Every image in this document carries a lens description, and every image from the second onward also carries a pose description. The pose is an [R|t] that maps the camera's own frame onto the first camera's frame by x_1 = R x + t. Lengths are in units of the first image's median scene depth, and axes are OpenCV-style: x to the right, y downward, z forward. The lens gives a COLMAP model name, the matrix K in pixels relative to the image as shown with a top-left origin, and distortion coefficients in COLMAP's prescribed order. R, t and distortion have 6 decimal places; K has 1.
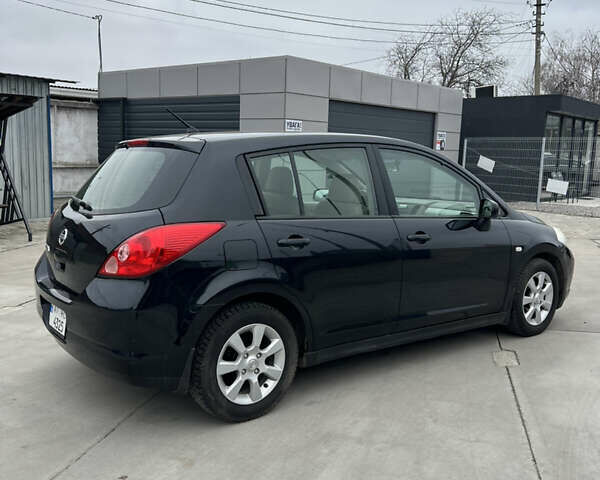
lens RADIAL K [[594.9, 0, 301.2], [0, 594.9, 240.2], [0, 0, 1]] dist [0.020191, 0.000000]
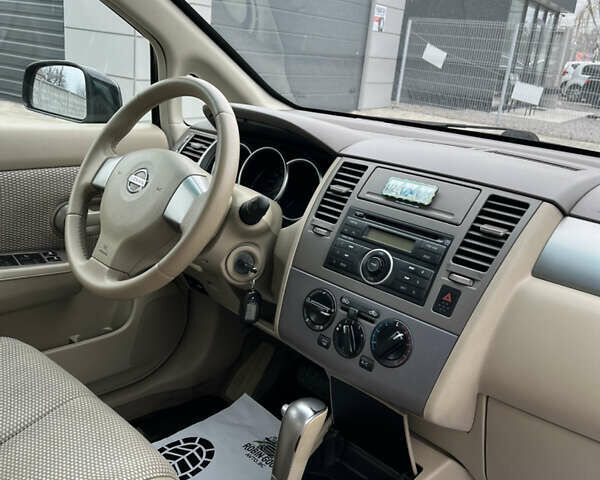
lens RADIAL K [[594.9, 0, 301.4], [0, 594.9, 239.9], [0, 0, 1]] dist [0.020191, 0.000000]
pose [[0.987402, 0.029256, 0.155501, 0.032466], [-0.056878, 0.982696, 0.176278, -0.021979], [-0.147653, -0.182902, 0.971980, 0.247470]]
